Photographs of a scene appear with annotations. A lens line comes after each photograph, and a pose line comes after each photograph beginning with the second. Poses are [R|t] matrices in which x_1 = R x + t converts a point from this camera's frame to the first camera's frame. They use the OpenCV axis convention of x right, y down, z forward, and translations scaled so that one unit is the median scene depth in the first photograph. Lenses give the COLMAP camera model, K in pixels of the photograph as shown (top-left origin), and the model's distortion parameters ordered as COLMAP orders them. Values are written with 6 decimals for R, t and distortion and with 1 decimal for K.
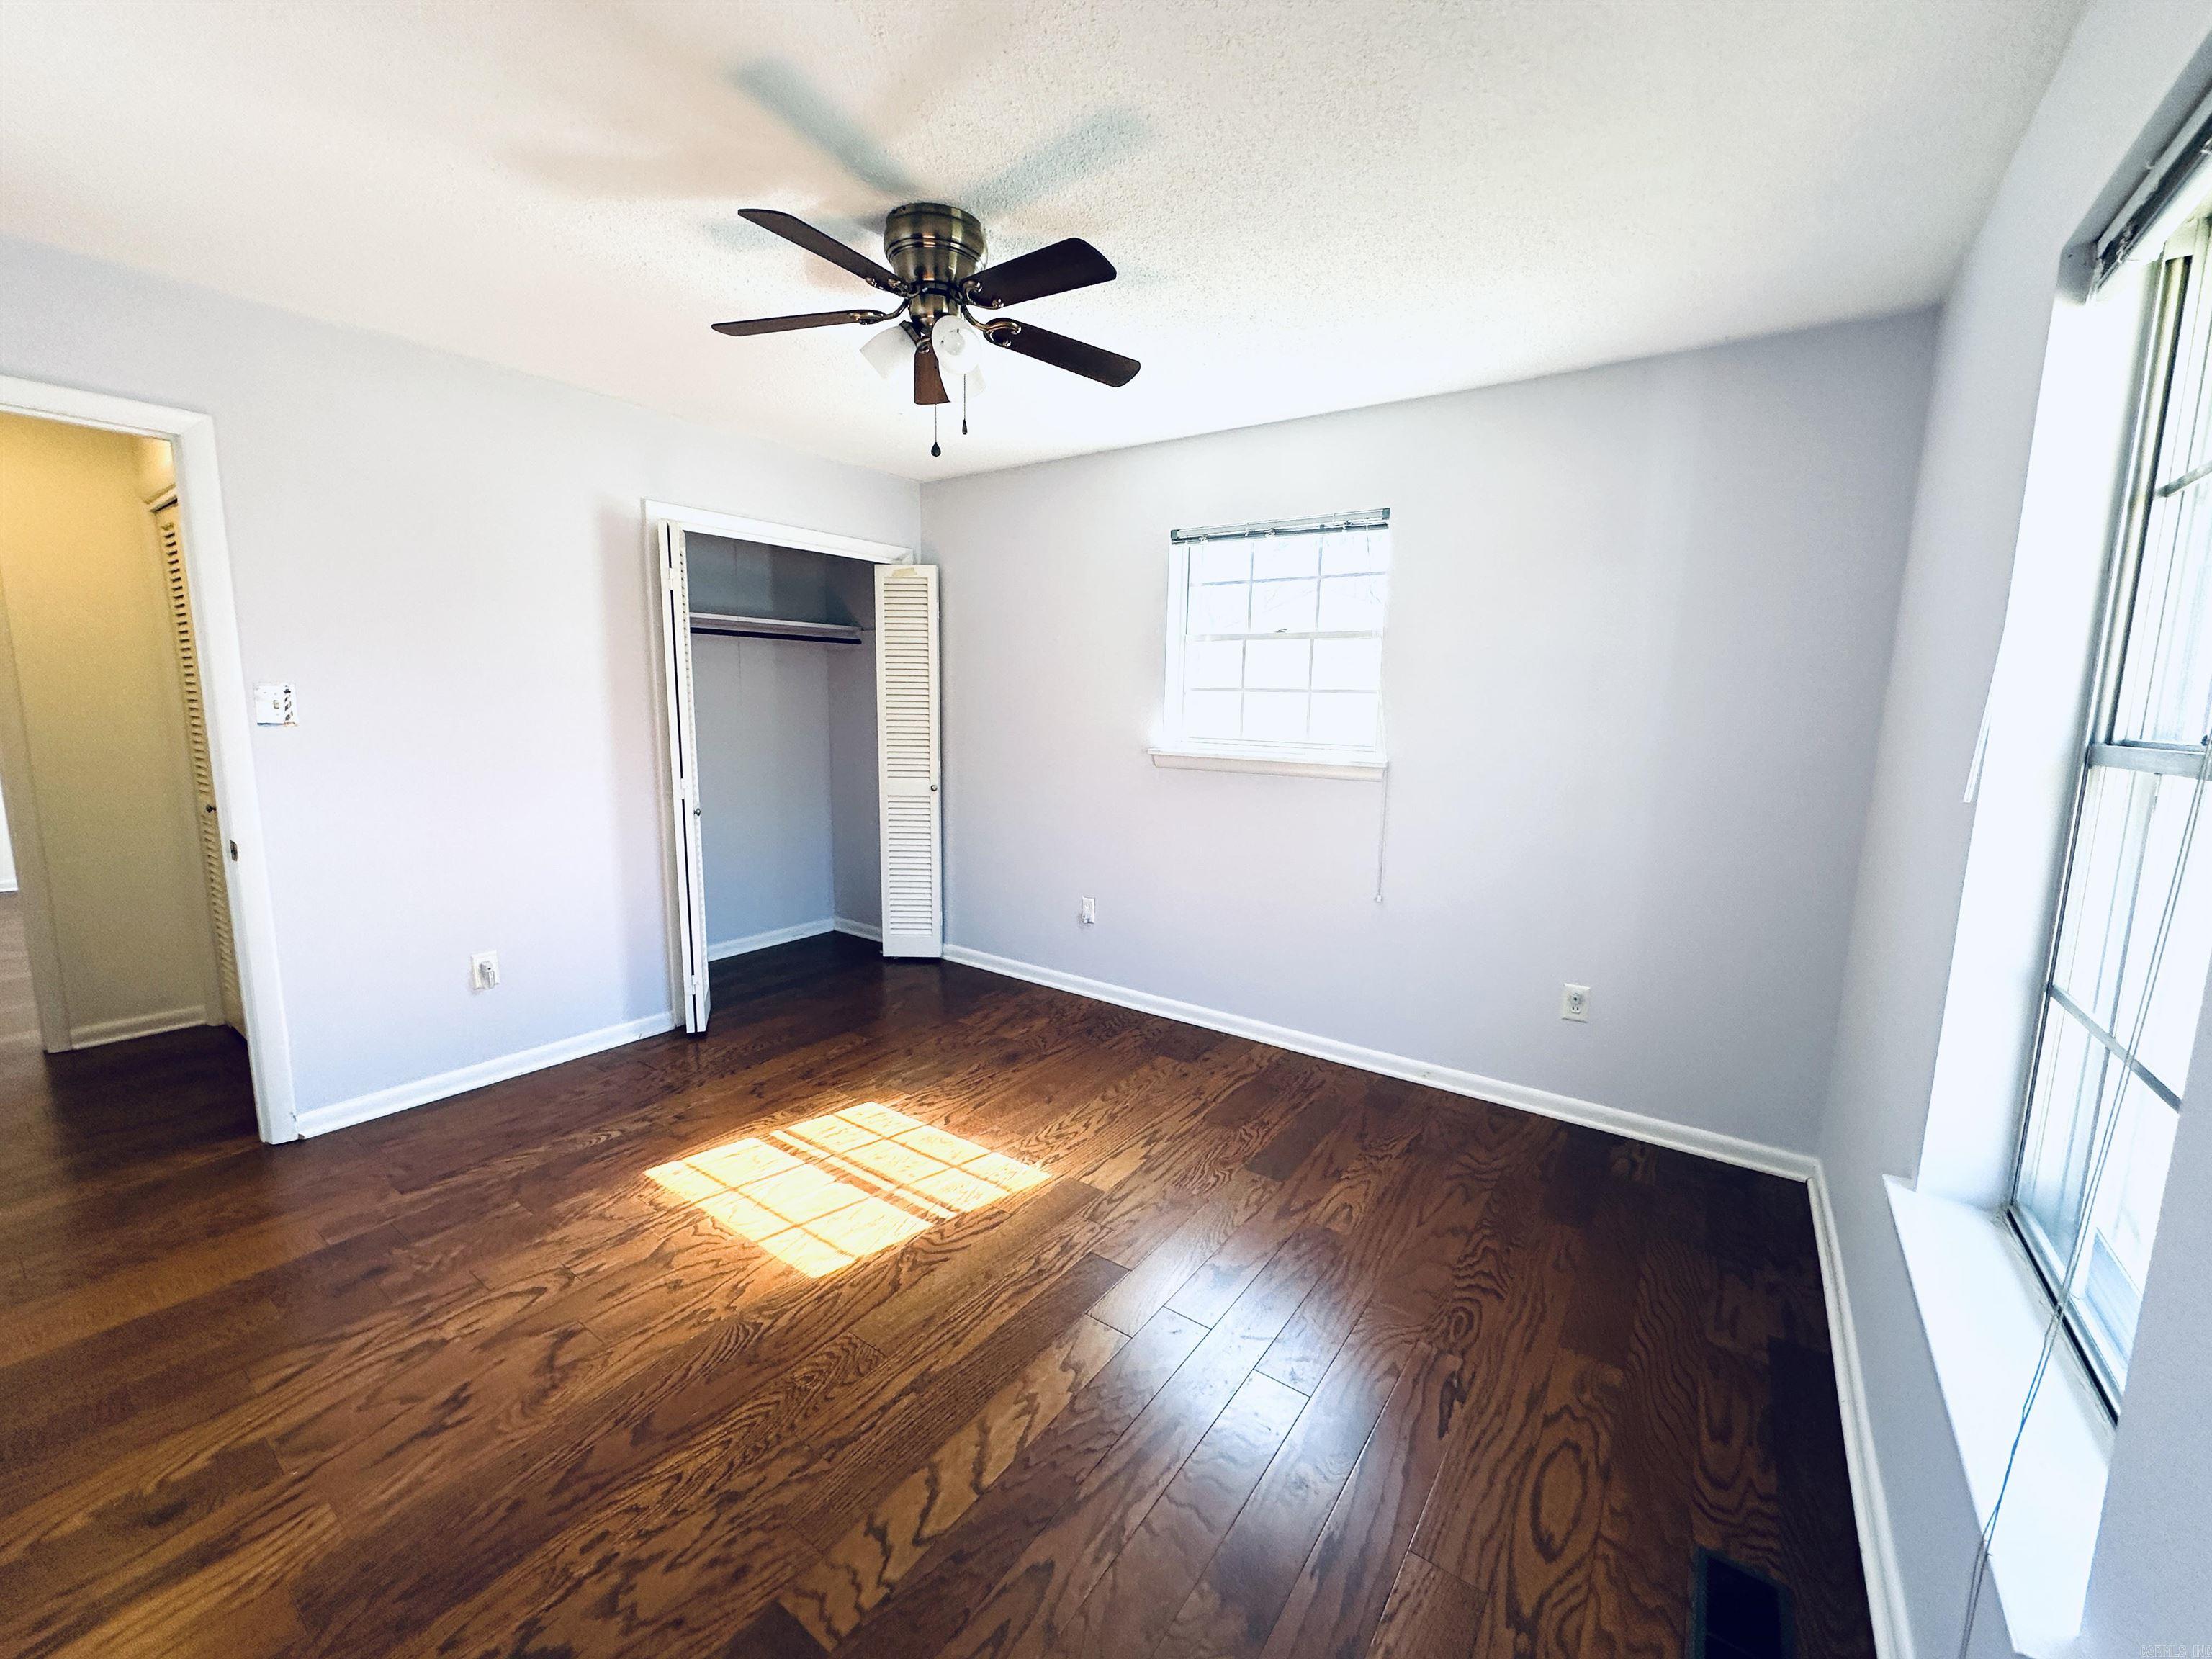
lens RADIAL K [[880.6, 0, 1103.3], [0, 880.6, 824.2], [0, 0, 1]] dist [-0.003858, 0.000986]
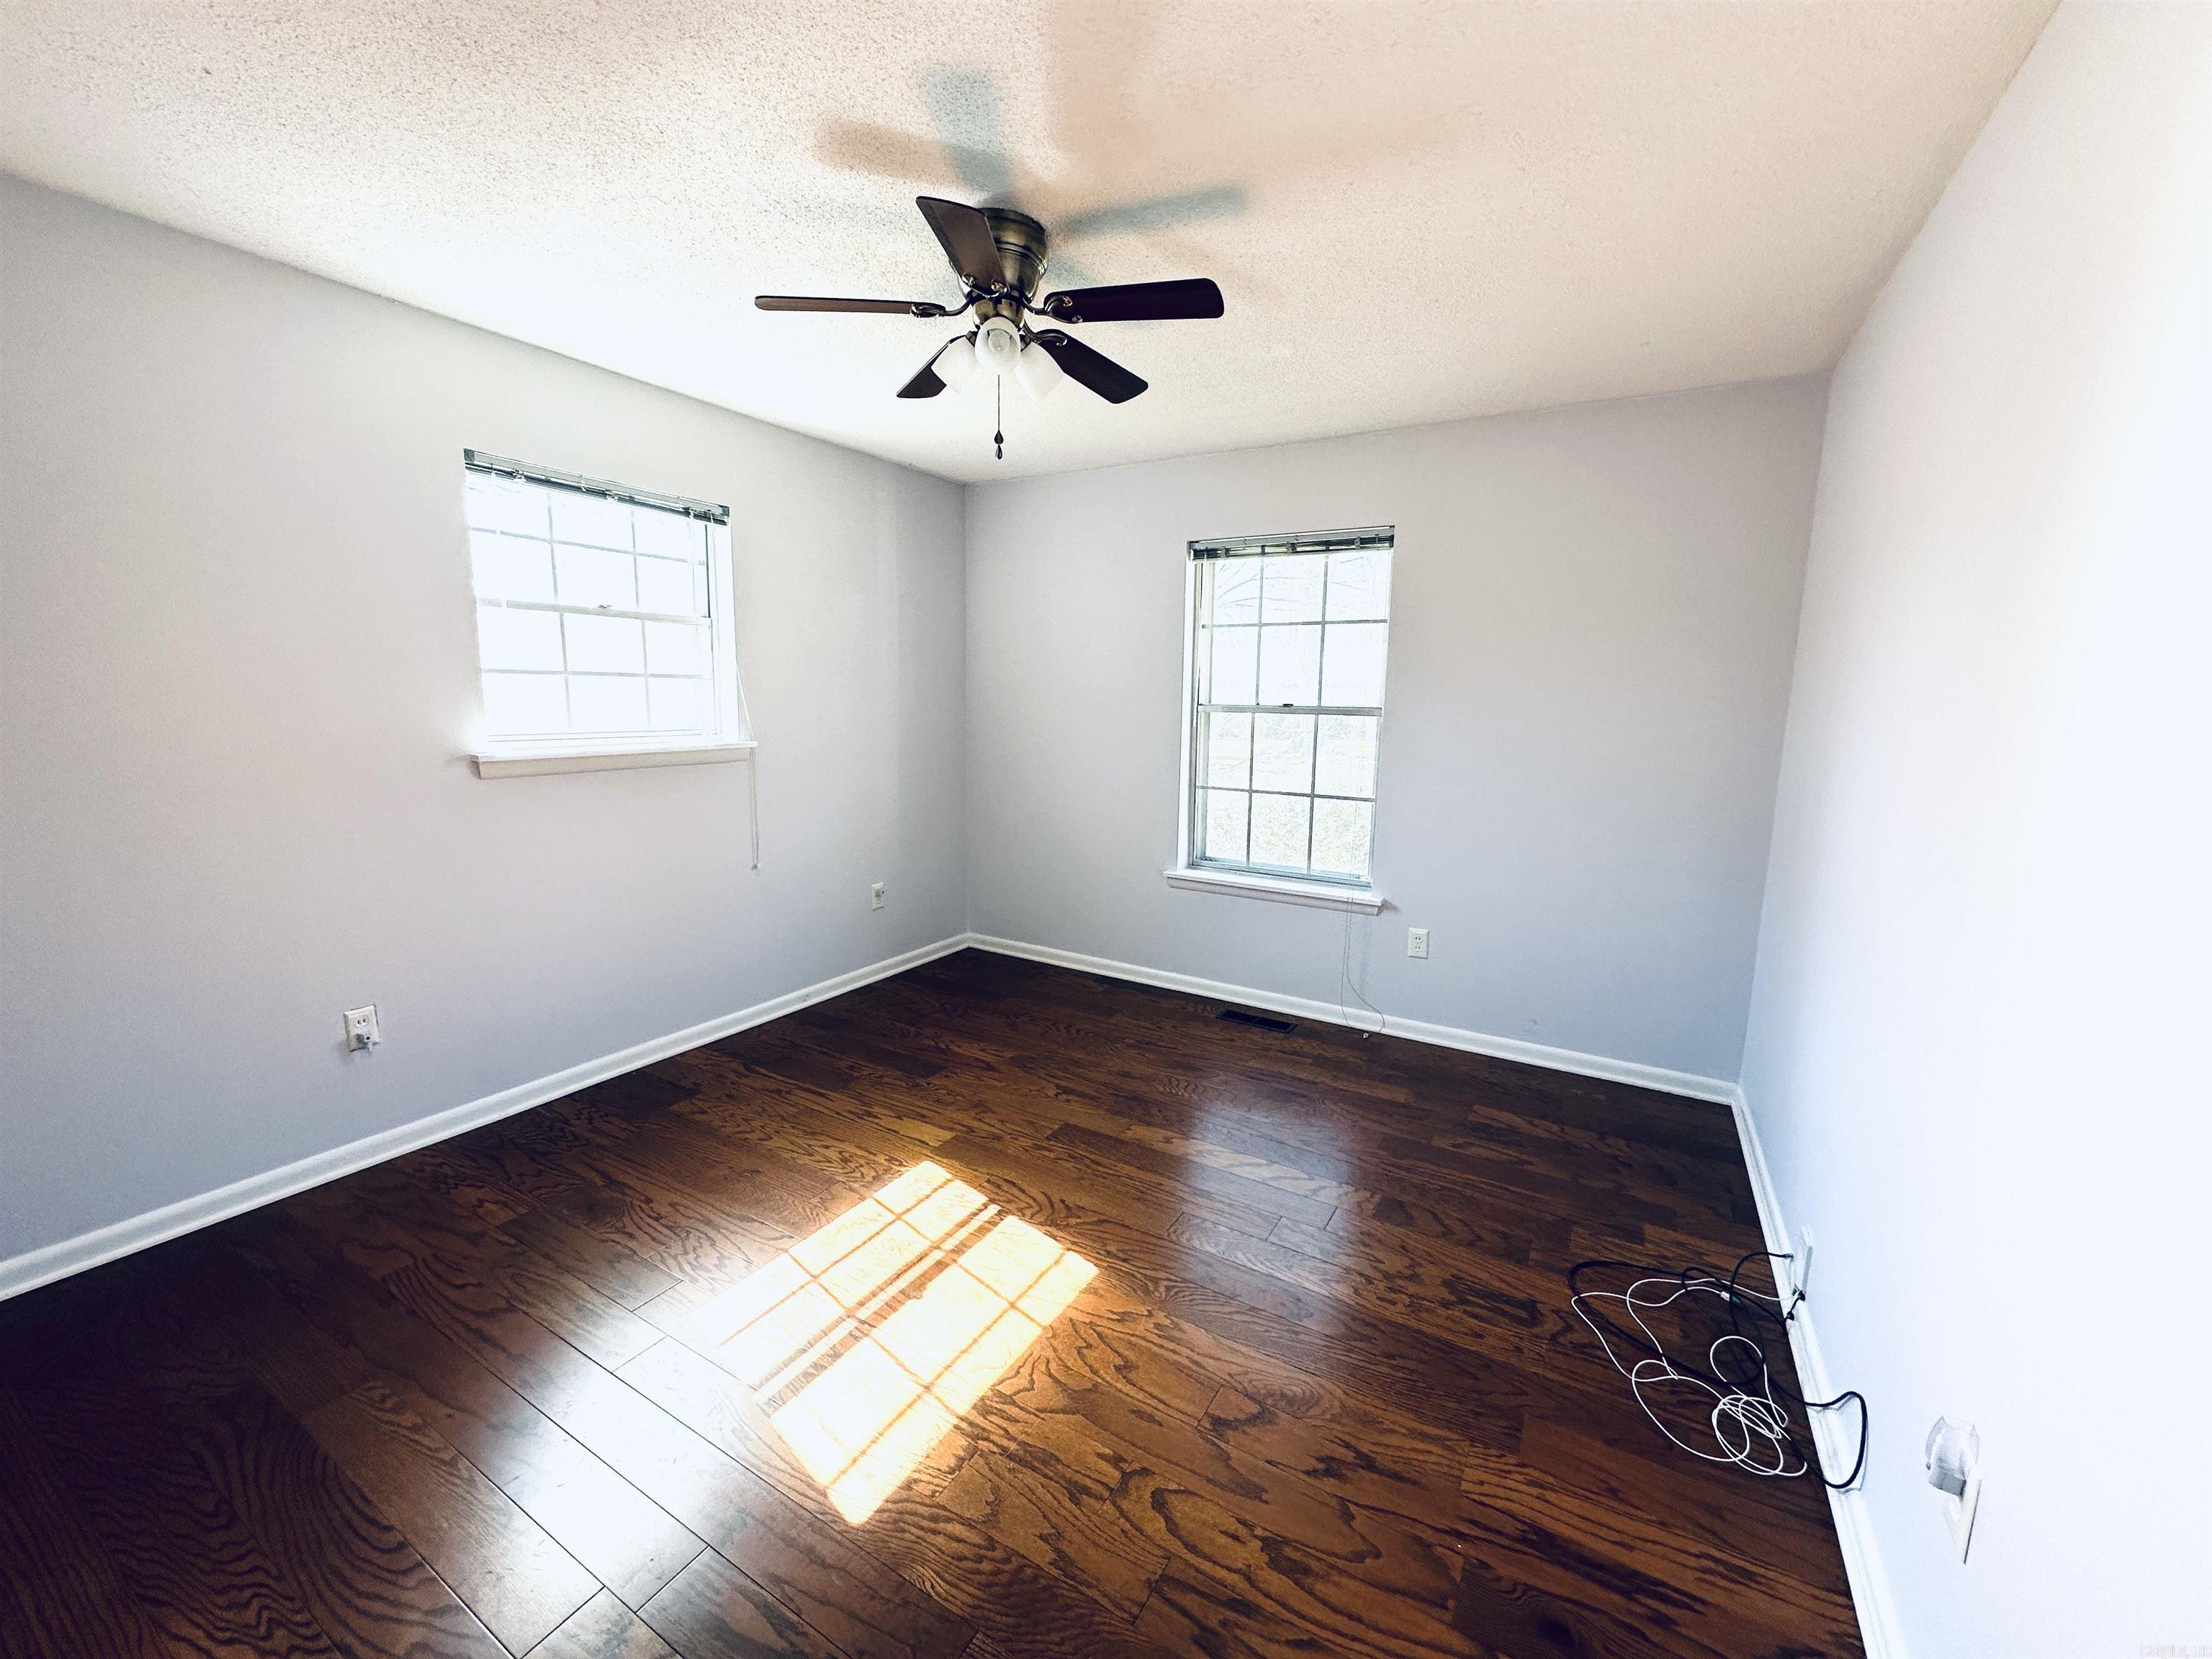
lens RADIAL K [[880.6, 0, 1101.4], [0, 880.6, 824.4], [0, 0, 1]] dist [-0.003858, 0.000986]
pose [[-0.074898, -0.169763, 0.982635, -1.085267], [0.120437, 0.976649, 0.177908, -0.151289], [-0.989891, 0.131671, -0.052703, 0.853479]]
